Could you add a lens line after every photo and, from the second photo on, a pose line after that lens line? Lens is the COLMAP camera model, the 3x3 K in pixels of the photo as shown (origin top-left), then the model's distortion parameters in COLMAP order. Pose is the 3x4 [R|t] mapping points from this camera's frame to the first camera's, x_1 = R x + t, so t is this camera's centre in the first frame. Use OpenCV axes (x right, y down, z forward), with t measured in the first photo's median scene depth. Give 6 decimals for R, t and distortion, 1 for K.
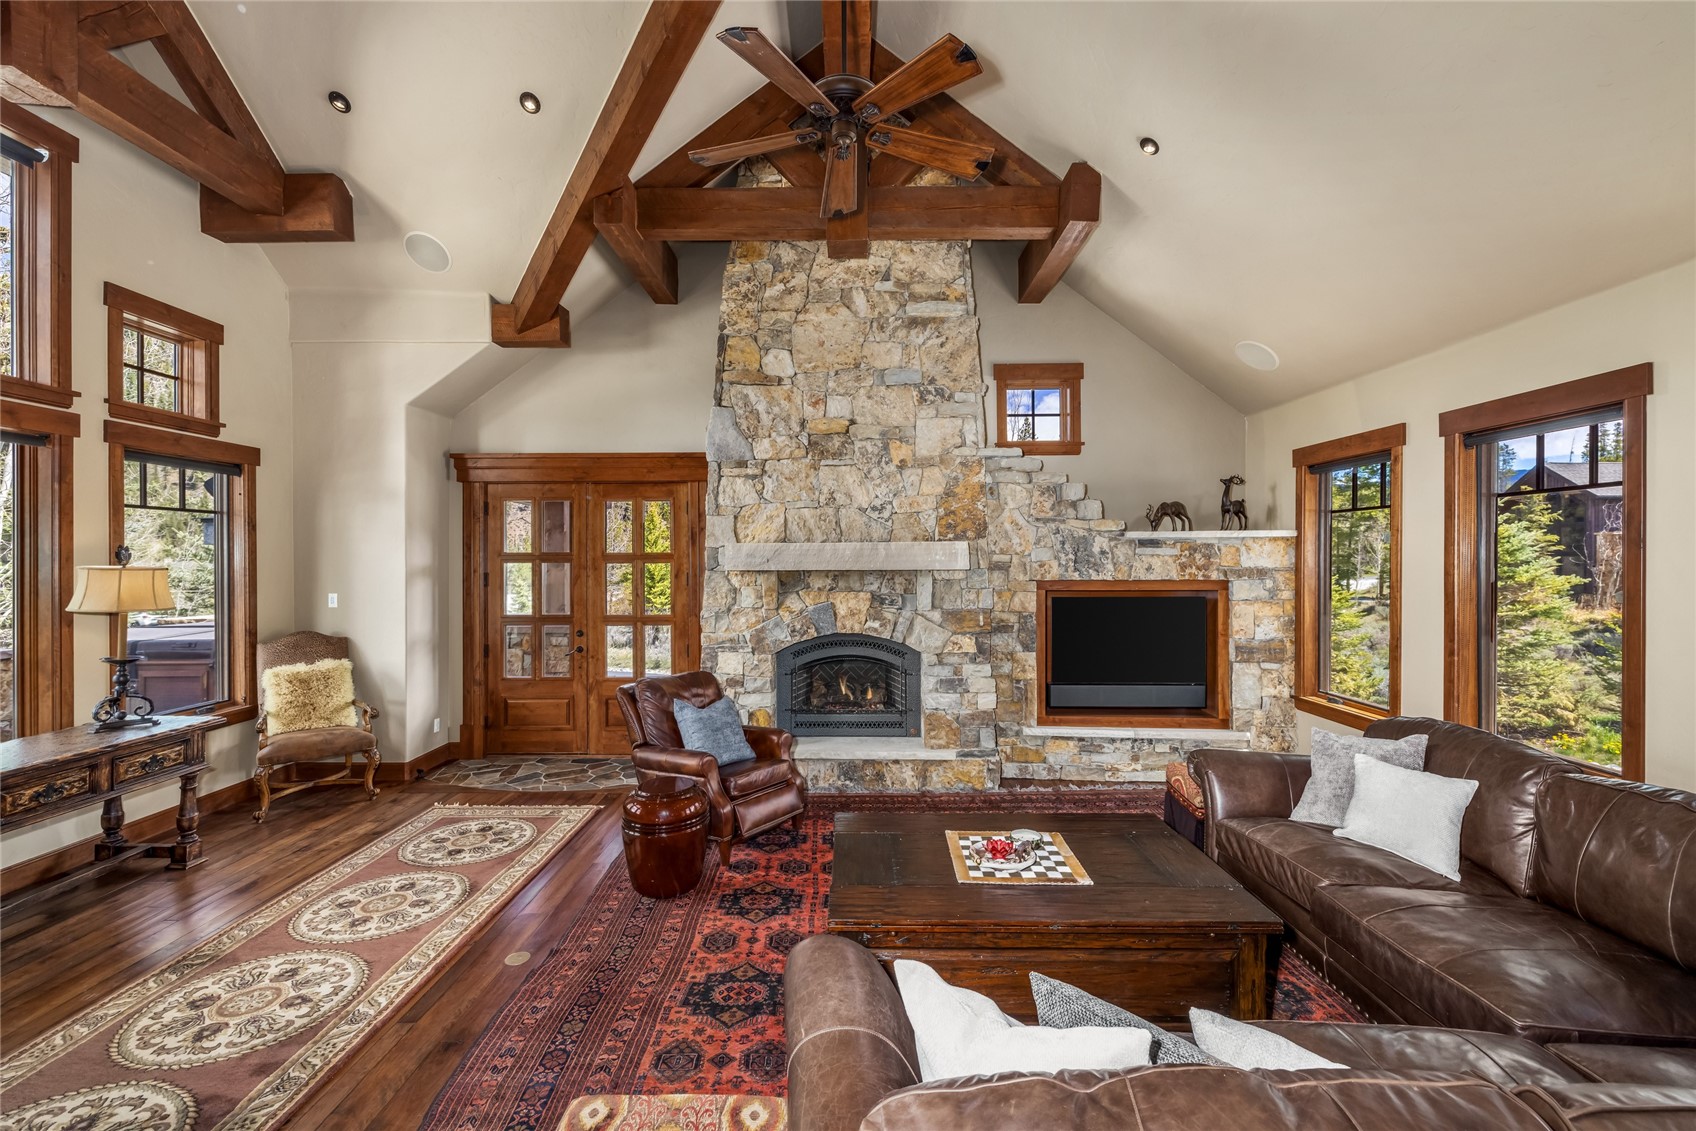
lens RADIAL K [[709.7, 0, 842.4], [0, 709.7, 565.0], [0, 0, 1]] dist [0.000314, 0.000046]
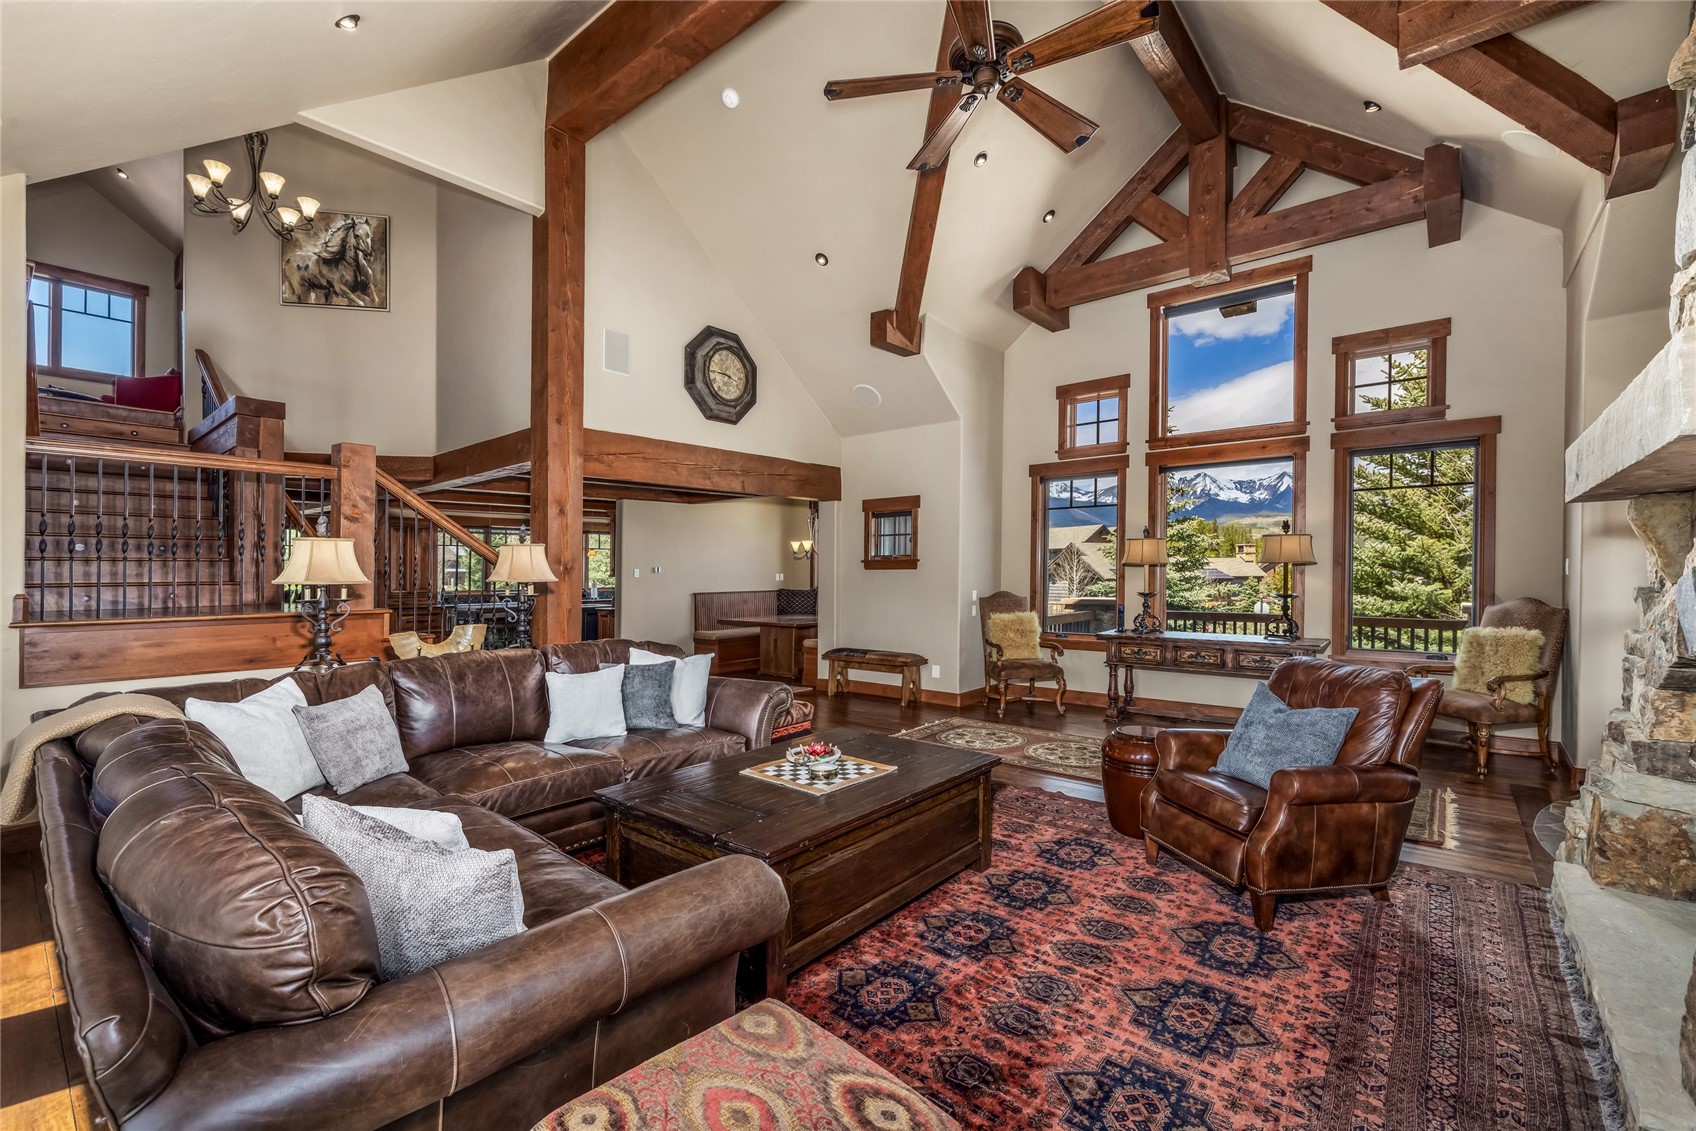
lens RADIAL K [[725.1, 0, 857.6], [0, 725.1, 576.0], [0, 0, 1]] dist [0.003175, 0.000533]
pose [[-0.628358, 0.008378, -0.777879, 0.540585], [-0.000126, 0.999941, 0.010871, 0.051624], [0.777925, 0.006929, -0.628319, 0.886284]]
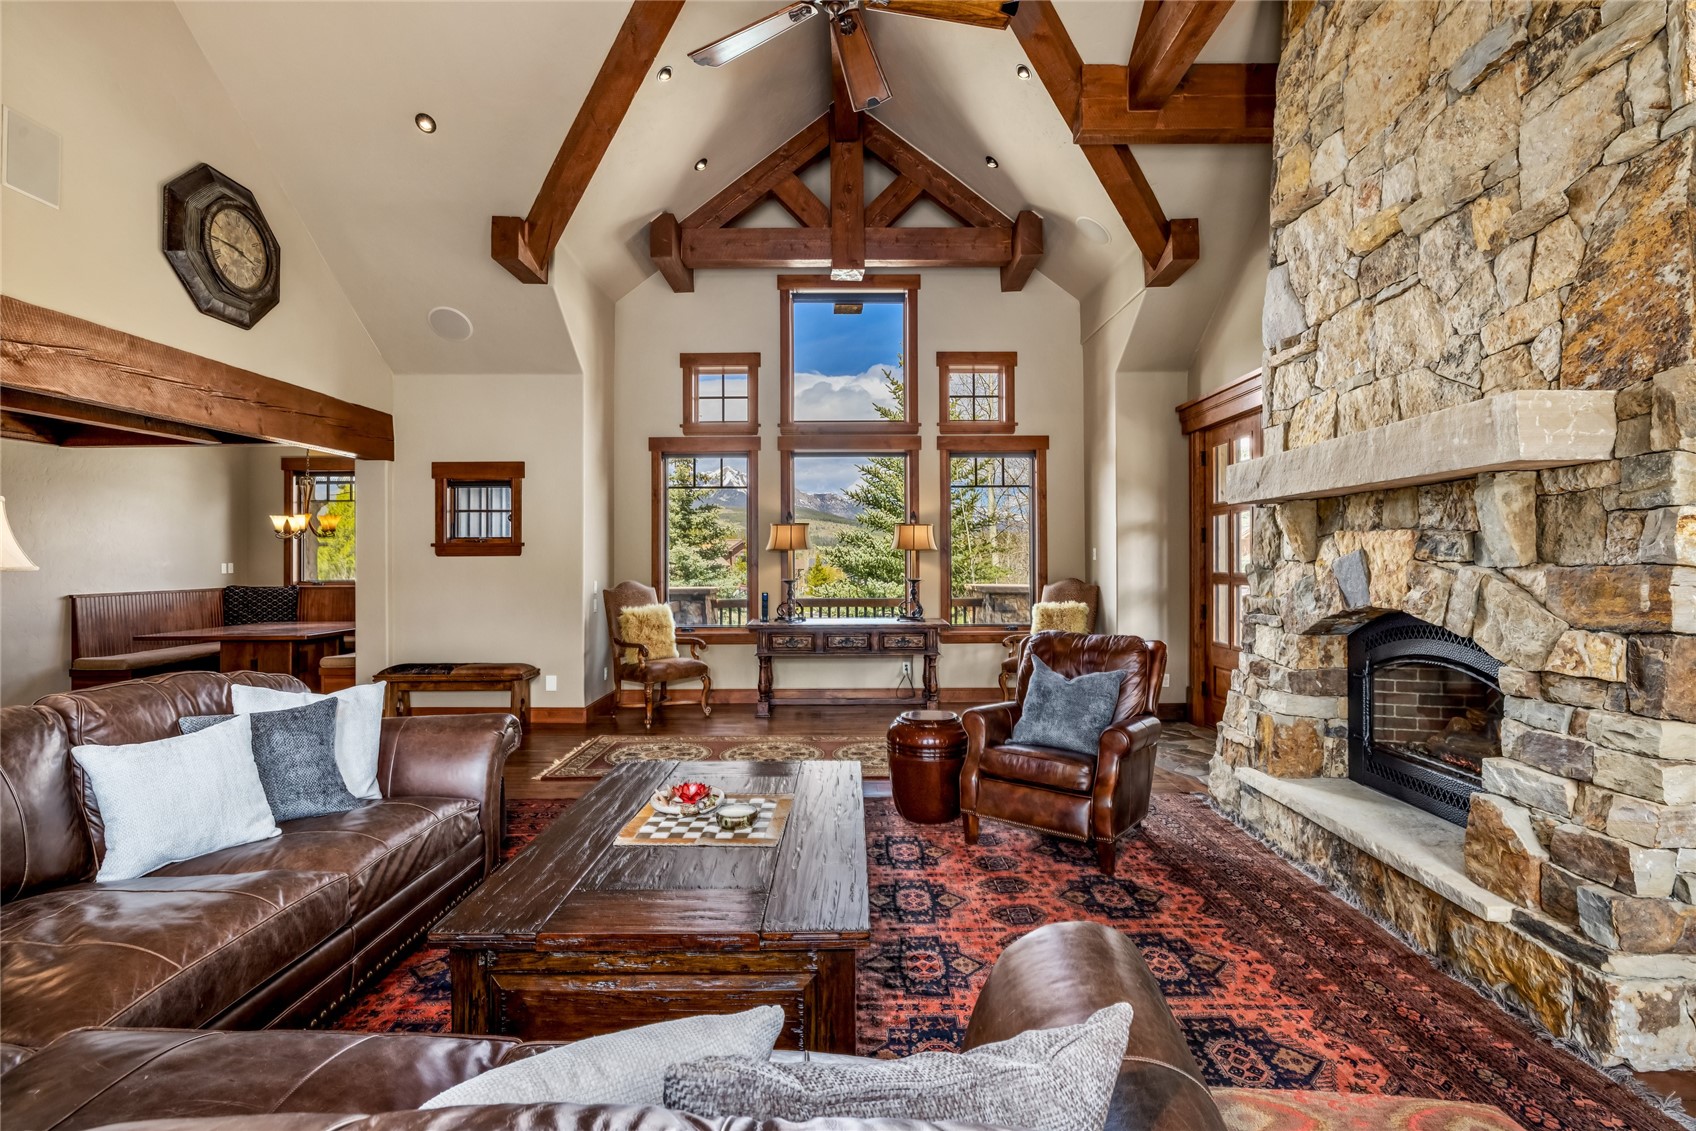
lens RADIAL K [[788.7, 0, 851.7], [0, 788.7, 557.9], [0, 0, 1]] dist [-0.002845, 0.000204]
pose [[0.013643, -0.001733, -0.999905, 0.580803], [-0.000962, 0.999998, -0.001747, 0.058952], [0.999906, 0.000986, 0.013641, 0.584696]]
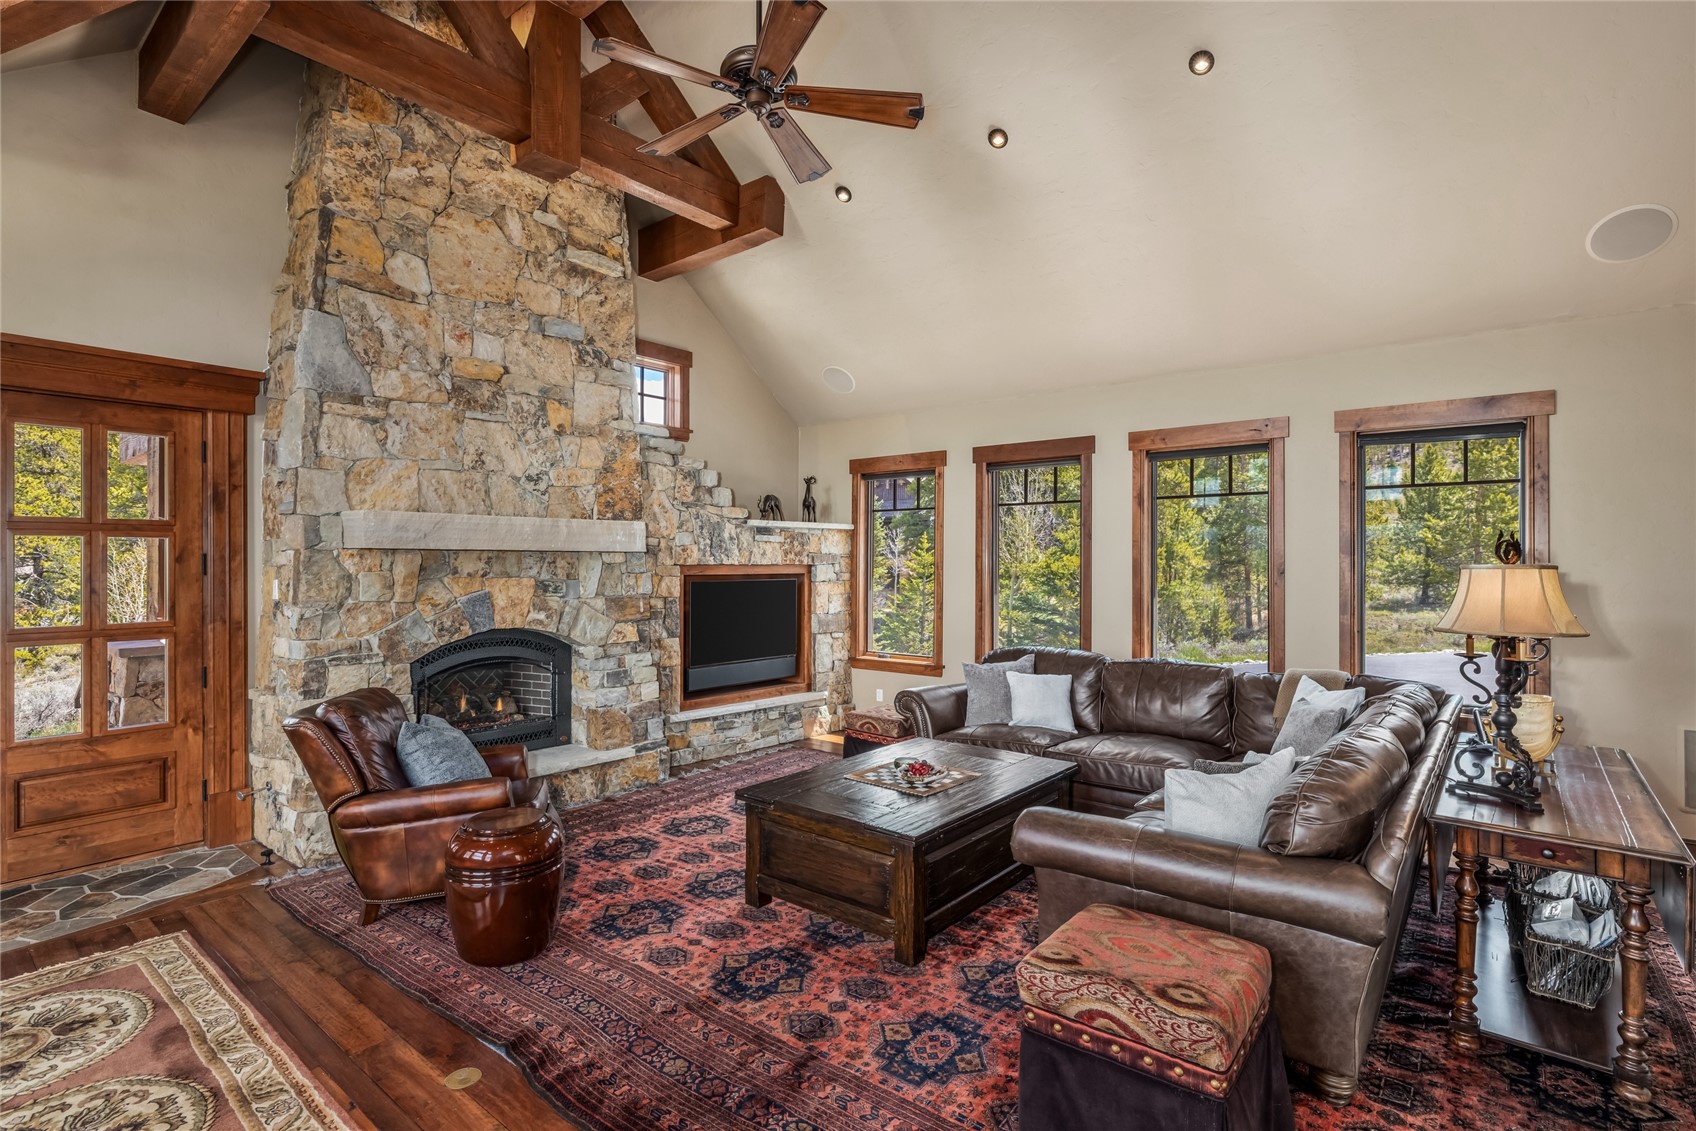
lens RADIAL K [[812.6, 0, 848.0], [0, 812.6, 565.5], [0, 0, 1]] dist [-0.002363, 0.000097]
pose [[0.627060, 0.001391, 0.778970, -0.466833], [0.001007, 0.999996, -0.002596, 0.026185], [-0.778970, 0.002412, 0.627056, 0.107636]]
